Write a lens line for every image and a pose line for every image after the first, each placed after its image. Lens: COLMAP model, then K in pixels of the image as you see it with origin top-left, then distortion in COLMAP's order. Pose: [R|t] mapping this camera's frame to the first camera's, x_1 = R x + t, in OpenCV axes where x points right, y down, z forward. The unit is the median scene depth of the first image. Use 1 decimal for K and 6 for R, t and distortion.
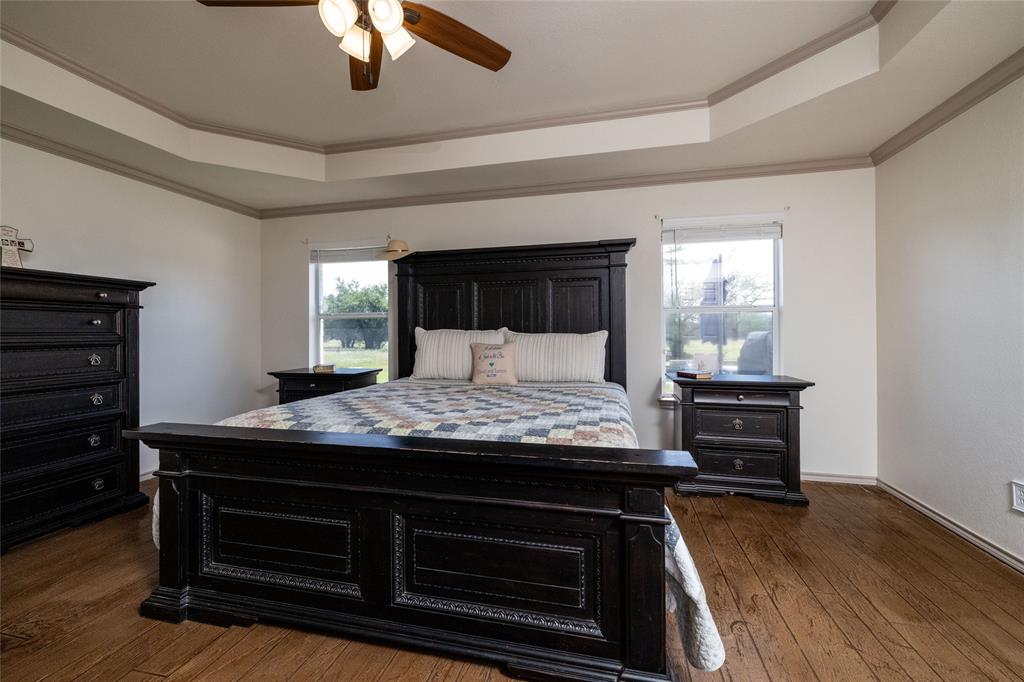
lens RADIAL K [[428.4, 0, 509.9], [0, 428.4, 332.0], [0, 0, 1]] dist [0.004640, 0.000370]
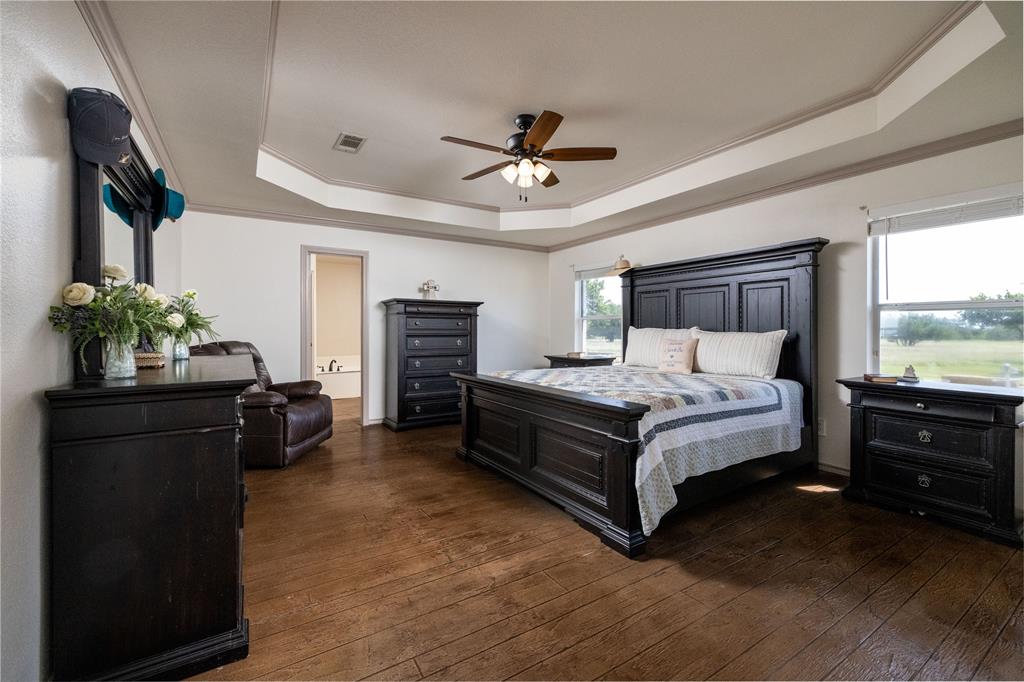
lens RADIAL K [[428.4, 0, 510.6], [0, 428.4, 335.3], [0, 0, 1]] dist [0.004640, 0.000370]
pose [[0.721354, 0.016554, -0.692369, 0.526593], [-0.007395, 0.999841, 0.016200, -0.003127], [0.692527, -0.006566, 0.721362, -0.240555]]
